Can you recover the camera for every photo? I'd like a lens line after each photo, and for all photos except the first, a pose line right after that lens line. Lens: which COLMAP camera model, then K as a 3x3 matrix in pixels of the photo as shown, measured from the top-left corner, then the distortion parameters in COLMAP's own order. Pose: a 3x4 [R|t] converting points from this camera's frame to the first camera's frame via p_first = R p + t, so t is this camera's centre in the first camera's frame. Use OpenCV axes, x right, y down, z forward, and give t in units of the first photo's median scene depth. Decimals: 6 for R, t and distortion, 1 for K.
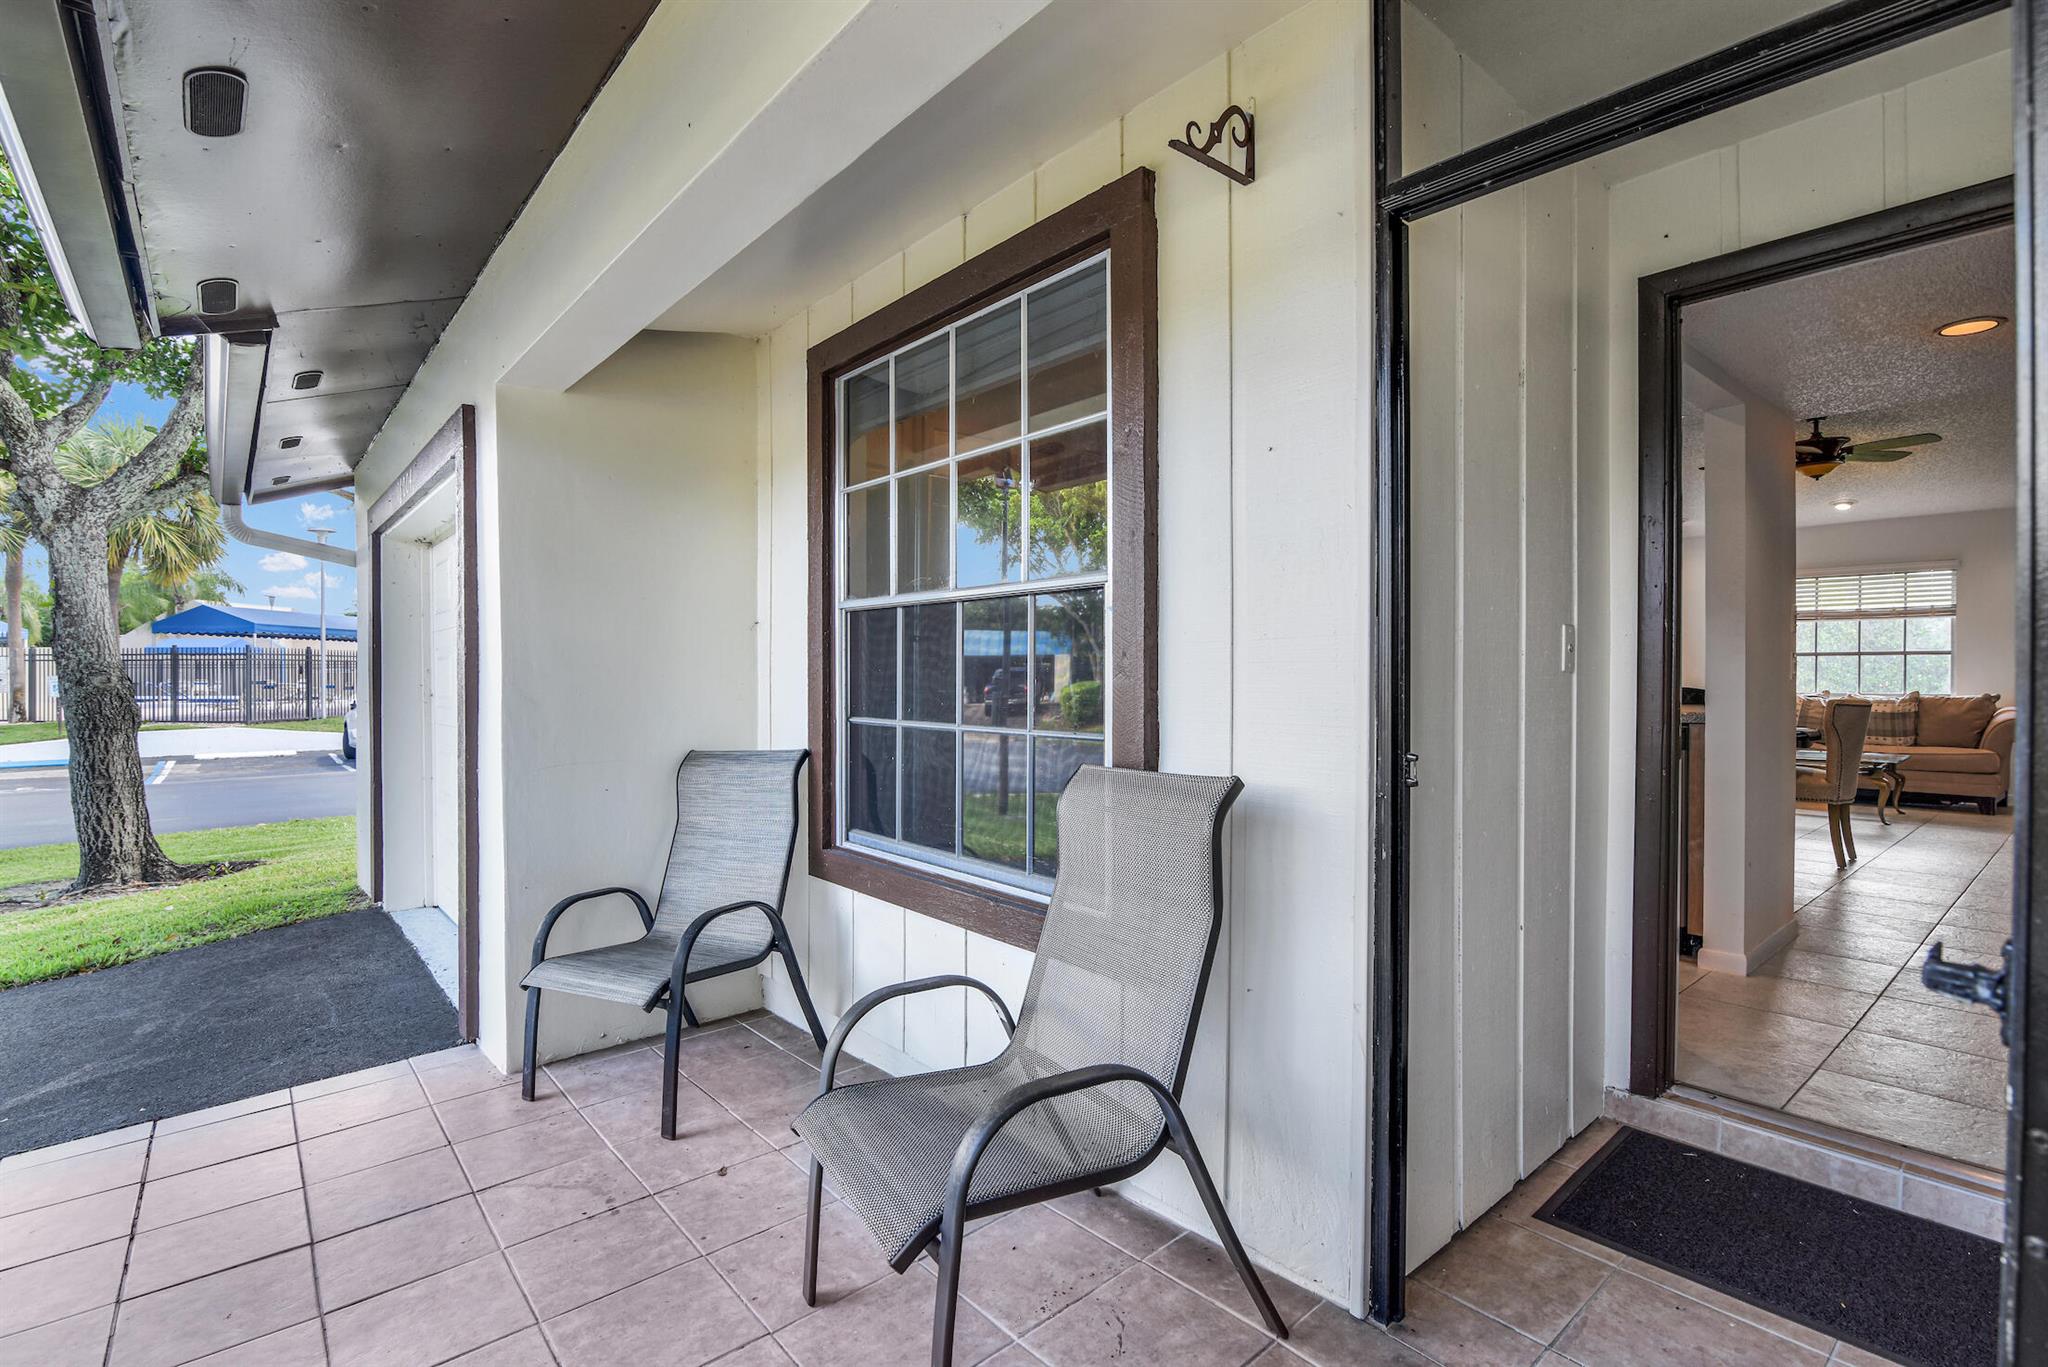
lens RADIAL K [[956.1, 0, 1024.0], [0, 956.1, 683.5], [0, 0, 1]] dist [-0.000149, -0.000732]
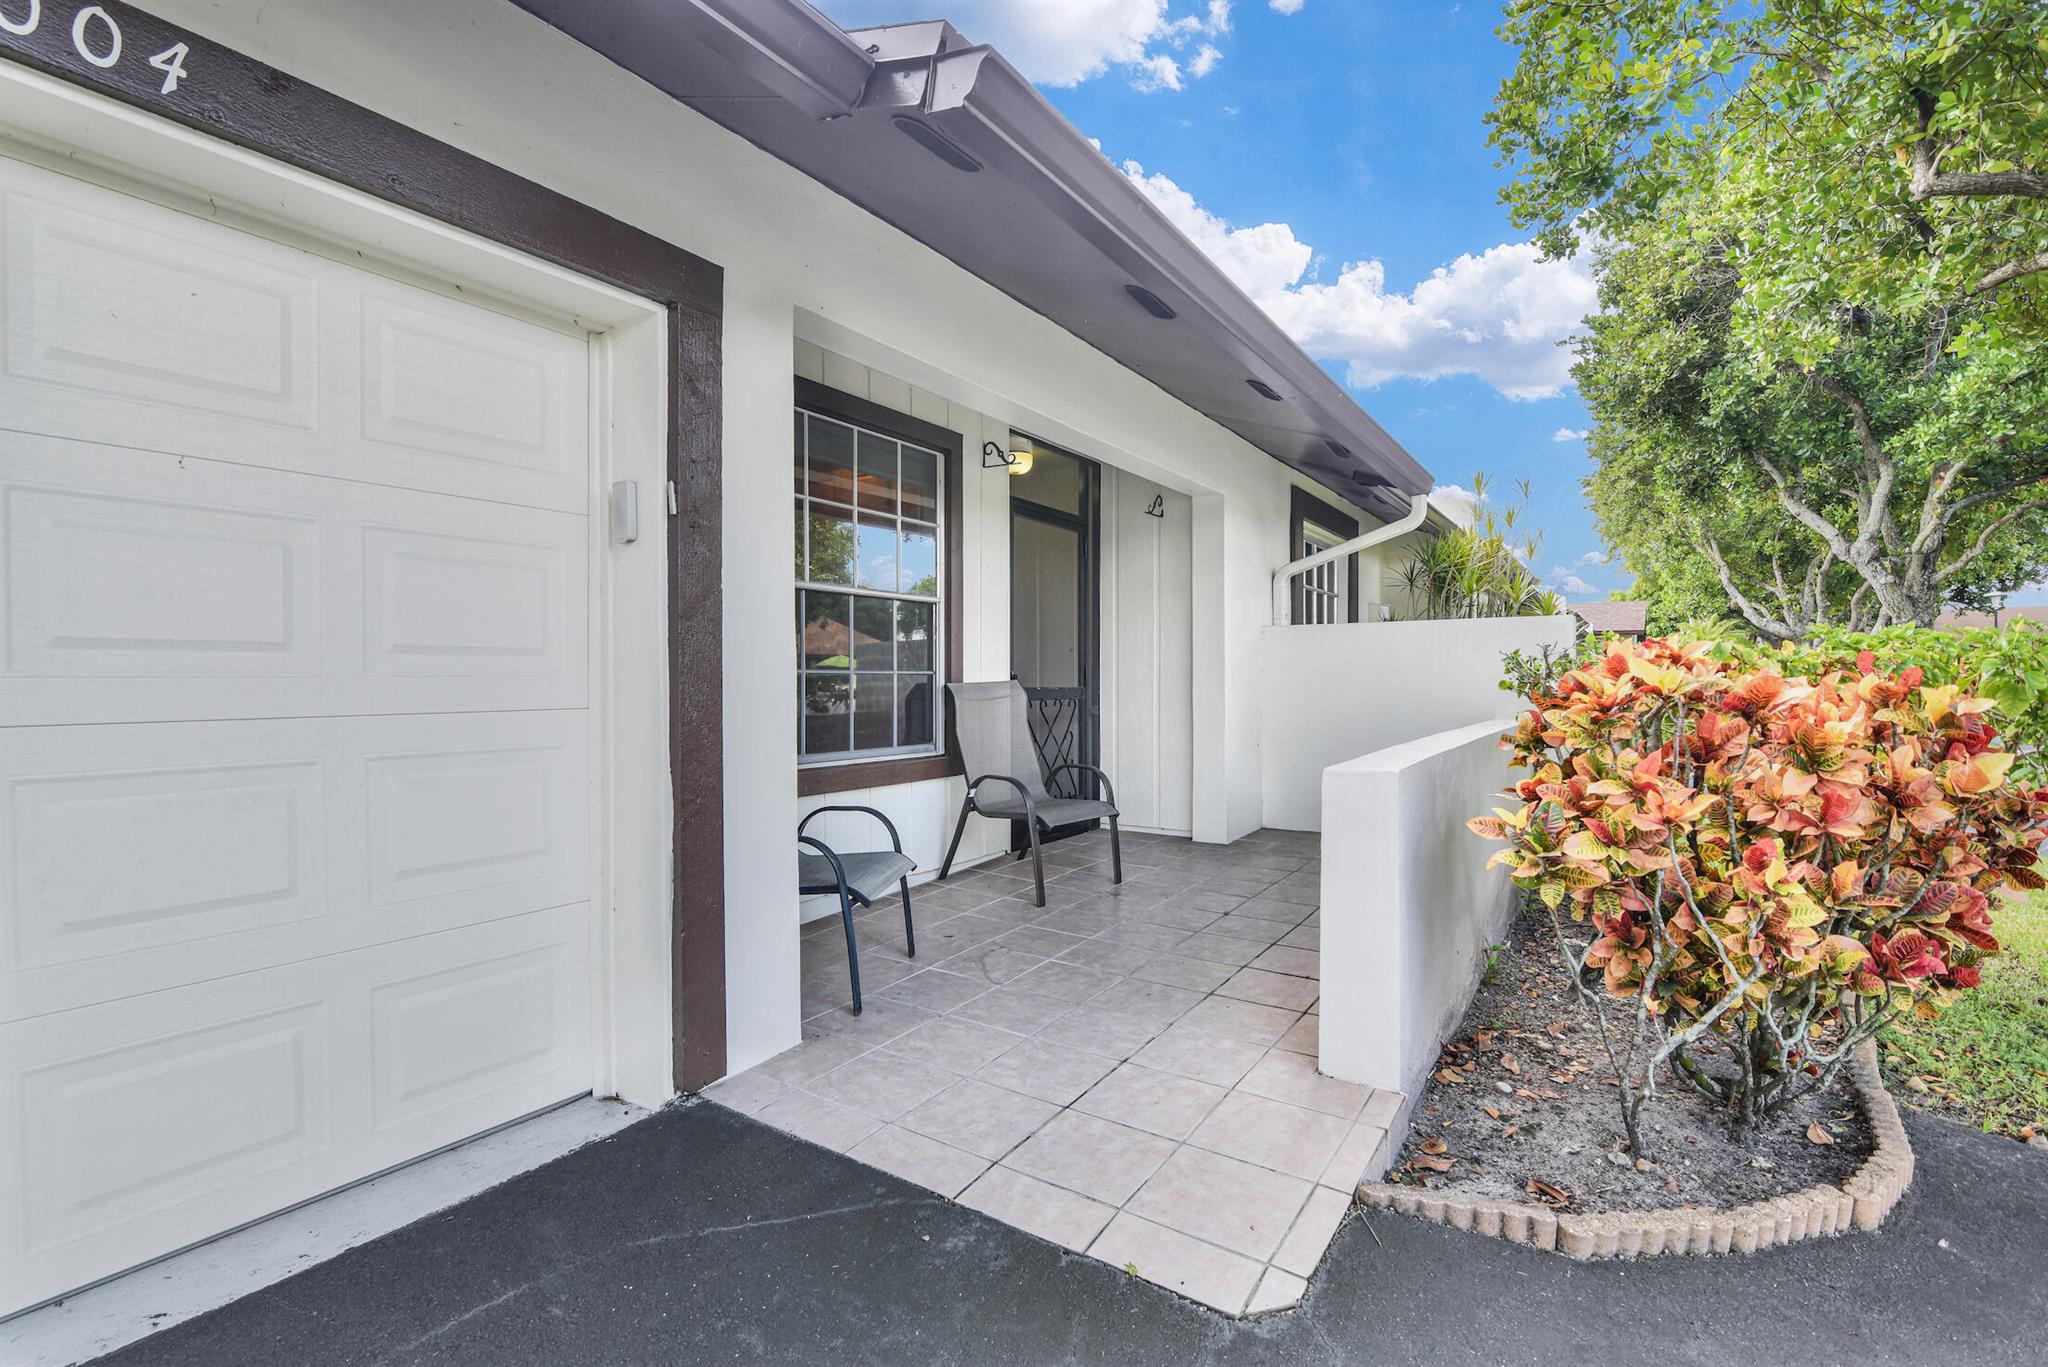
lens RADIAL K [[942.7, 0, 1012.9], [0, 942.7, 694.9], [0, 0, 1]] dist [-0.022496, 0.000498]
pose [[-0.271985, -0.013730, 0.962204, -1.999199], [0.008735, 0.999822, 0.016735, 0.061209], [-0.962262, 0.012956, -0.271817, 1.387463]]
